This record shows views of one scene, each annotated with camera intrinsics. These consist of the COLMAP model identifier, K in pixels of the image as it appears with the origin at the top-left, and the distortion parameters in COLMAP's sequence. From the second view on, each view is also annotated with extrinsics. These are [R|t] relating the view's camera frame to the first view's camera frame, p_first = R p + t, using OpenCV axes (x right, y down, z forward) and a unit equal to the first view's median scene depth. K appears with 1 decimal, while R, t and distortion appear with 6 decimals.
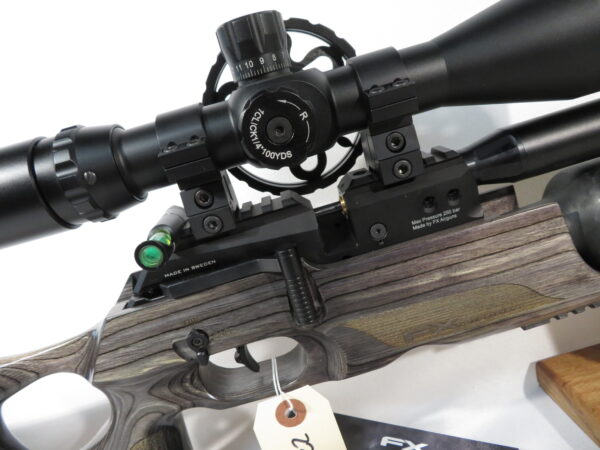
lens RADIAL K [[432.2, 0, 300.0], [0, 432.2, 225.0], [0, 0, 1]] dist [-0.003491, 0.002137]
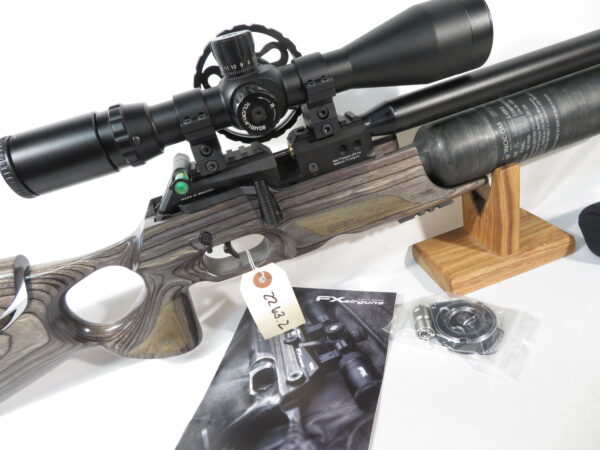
lens RADIAL K [[432.2, 0, 300.0], [0, 432.2, 225.0], [0, 0, 1]] dist [-0.003491, 0.002137]
pose [[0.986239, -0.052701, 0.156704, -0.136583], [0.023638, 0.983045, 0.181837, -0.068233], [-0.163630, -0.175631, 0.970762, -0.620806]]
